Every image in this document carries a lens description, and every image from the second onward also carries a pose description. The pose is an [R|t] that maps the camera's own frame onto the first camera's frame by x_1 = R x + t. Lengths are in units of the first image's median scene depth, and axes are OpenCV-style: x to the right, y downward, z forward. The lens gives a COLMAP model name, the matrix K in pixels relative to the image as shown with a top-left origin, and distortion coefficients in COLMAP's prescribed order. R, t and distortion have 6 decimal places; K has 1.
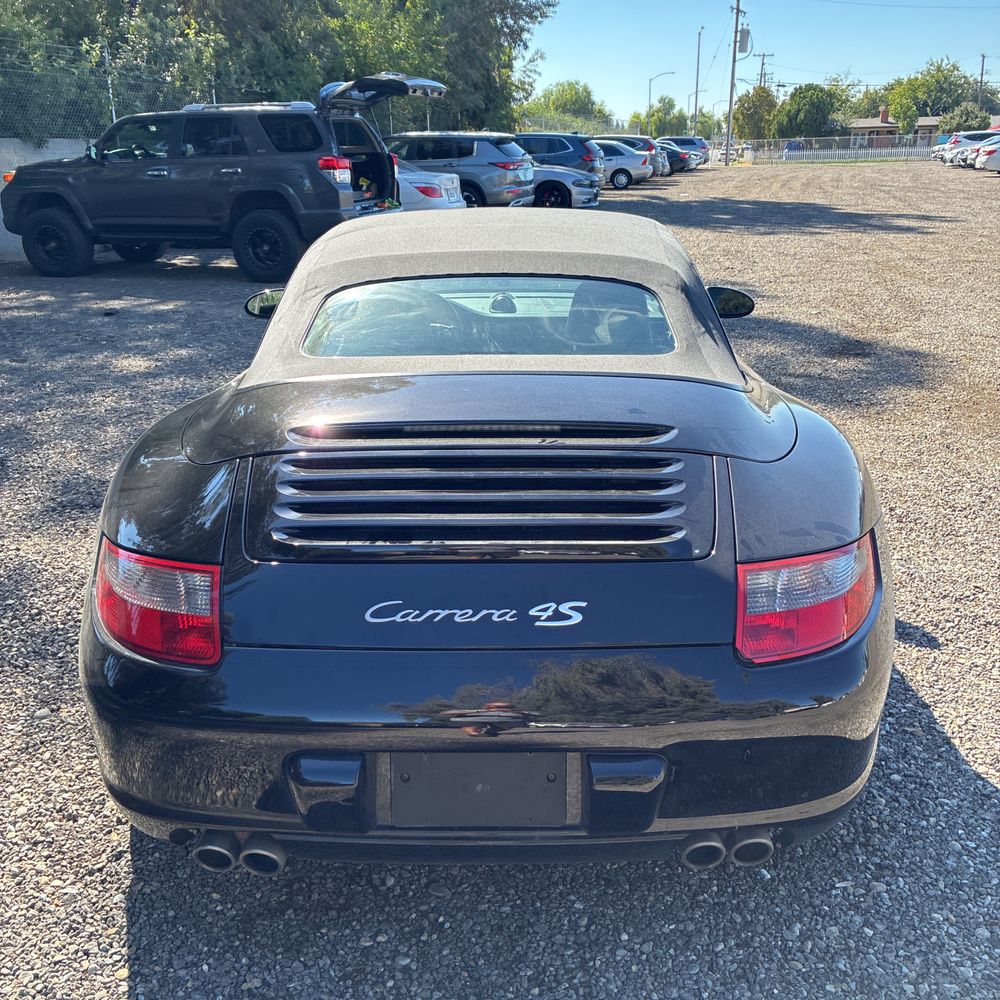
lens RADIAL K [[1019.4, 0, 491.9], [0, 1019.4, 478.5], [0, 0, 1]] dist [0.019495, 0.020550]
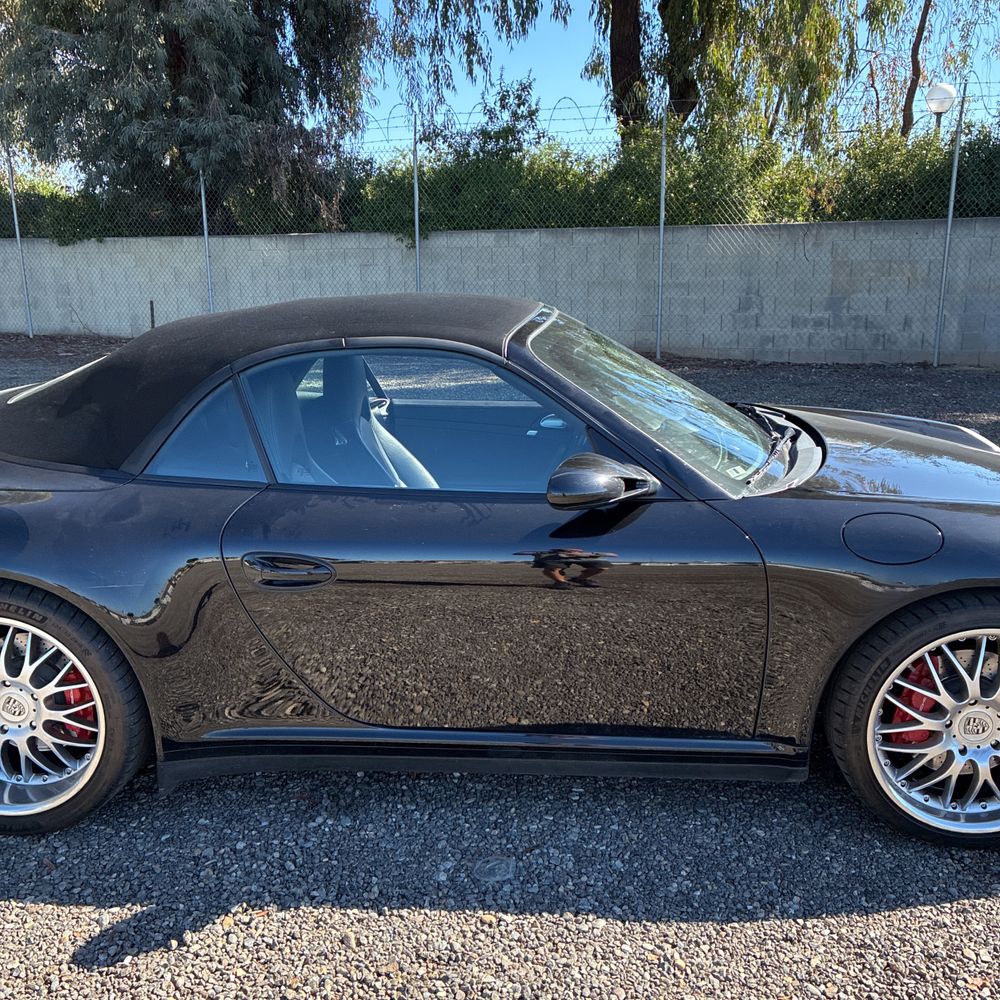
lens RADIAL K [[1016.5, 0, 515.7], [0, 1016.5, 502.6], [0, 0, 1]] dist [0.004562, 0.044916]
pose [[-0.053462, 0.260129, -0.964093, 0.289523], [-0.294684, 0.918365, 0.264133, -0.110600], [0.954098, 0.298224, 0.027558, 0.339964]]
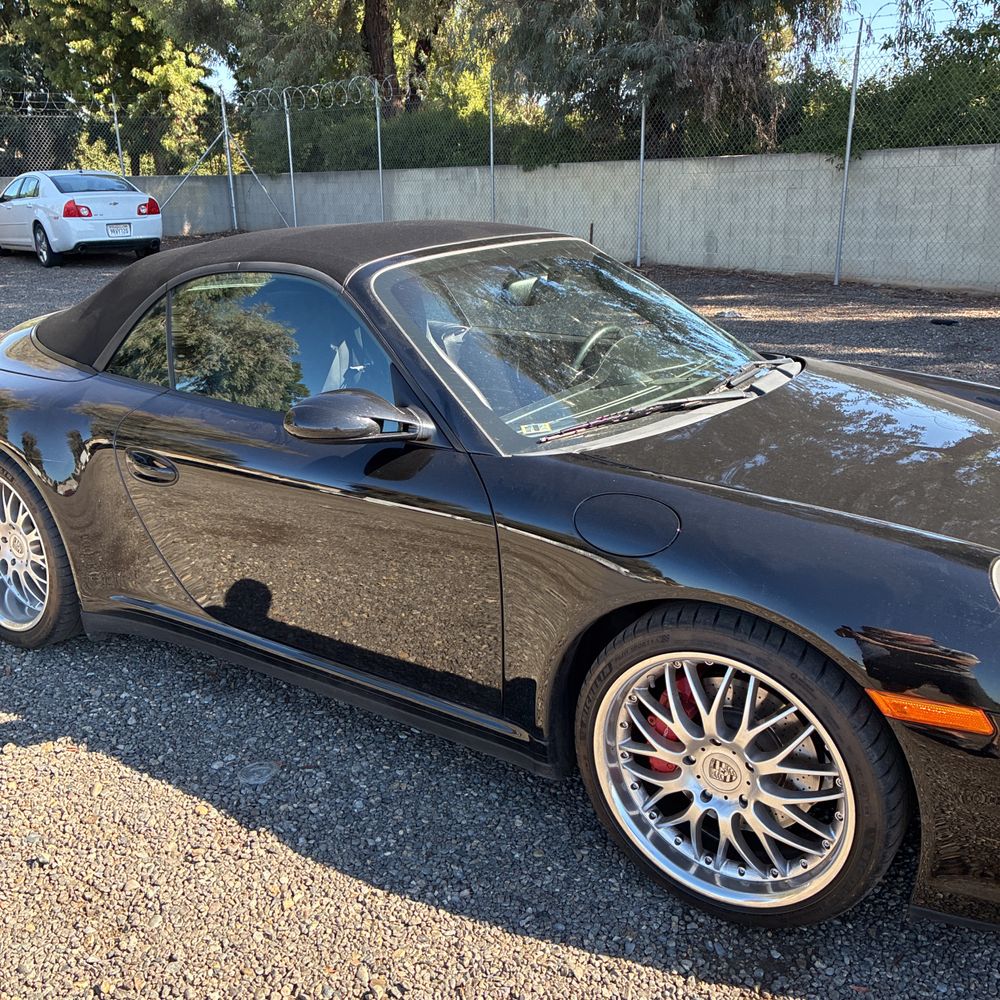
lens RADIAL K [[1019.4, 0, 491.9], [0, 1019.4, 478.5], [0, 0, 1]] dist [0.019495, 0.020550]
pose [[-0.562947, 0.259998, -0.784533, 0.234334], [-0.225868, 0.864700, 0.448639, -0.154486], [0.795031, 0.429761, -0.428055, 0.480162]]
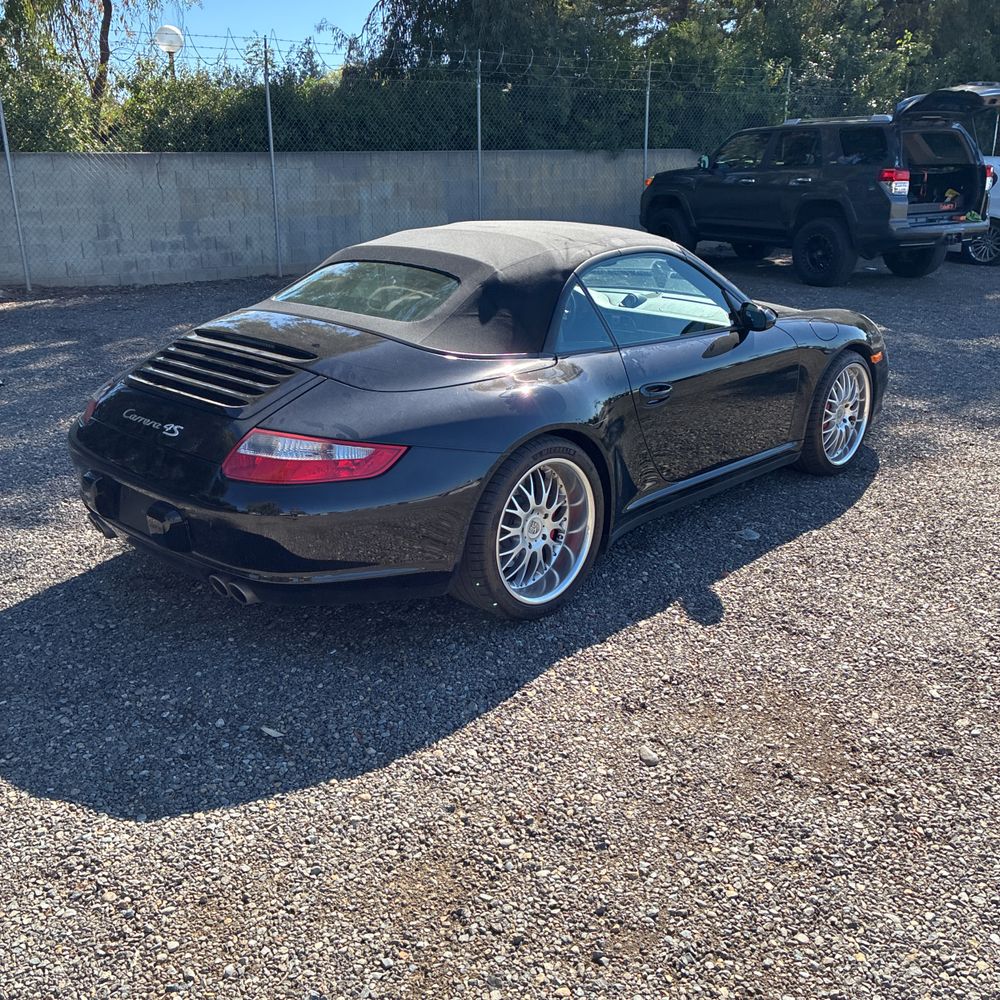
lens RADIAL K [[1019.4, 0, 491.9], [0, 1019.4, 478.5], [0, 0, 1]] dist [0.019495, 0.020550]
pose [[0.726435, 0.215841, -0.652461, 0.281428], [-0.216271, 0.972961, 0.081074, -0.010041], [0.652318, 0.082213, 0.753473, -0.006719]]
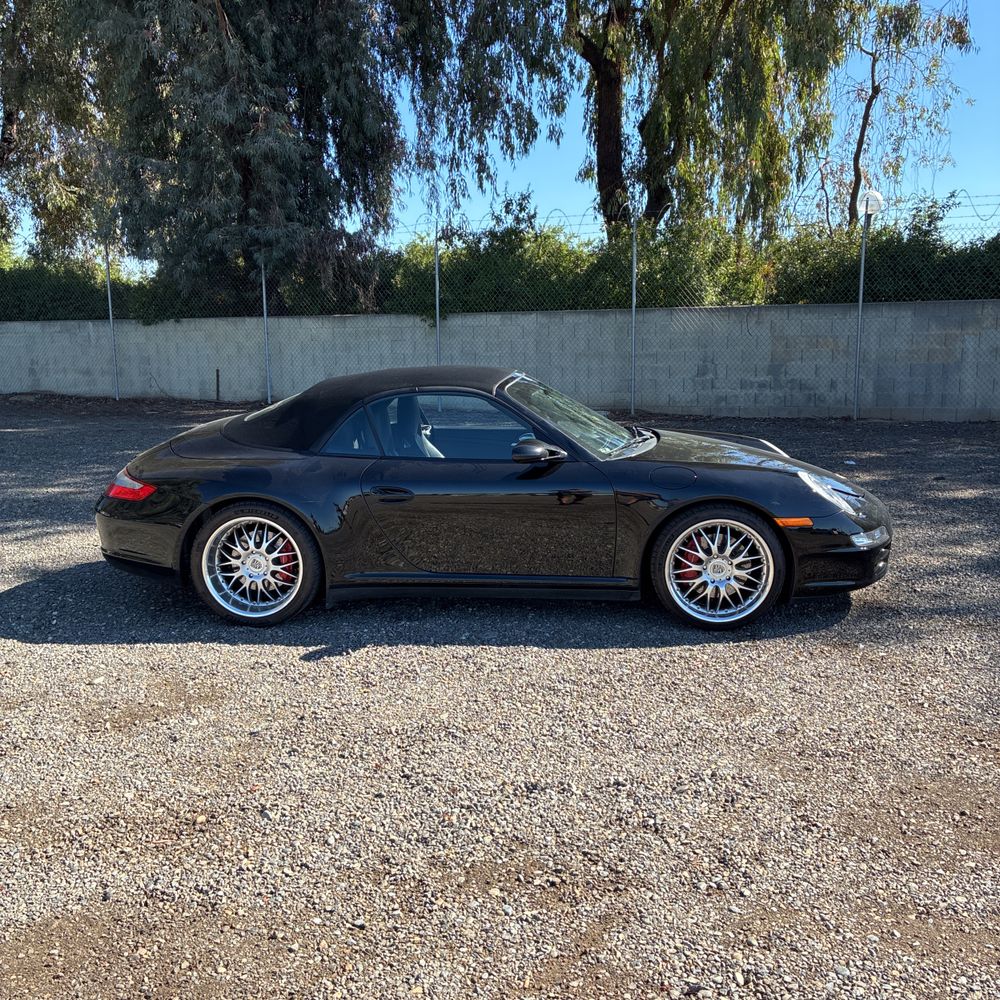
lens RADIAL K [[1023.5, 0, 501.1], [0, 1023.5, 482.5], [0, 0, 1]] dist [0.015801, -0.000431]
pose [[-0.078002, 0.177808, -0.980969, 0.543254], [-0.289415, 0.937555, 0.192952, -0.135429], [0.954020, 0.298957, -0.021671, 0.360157]]
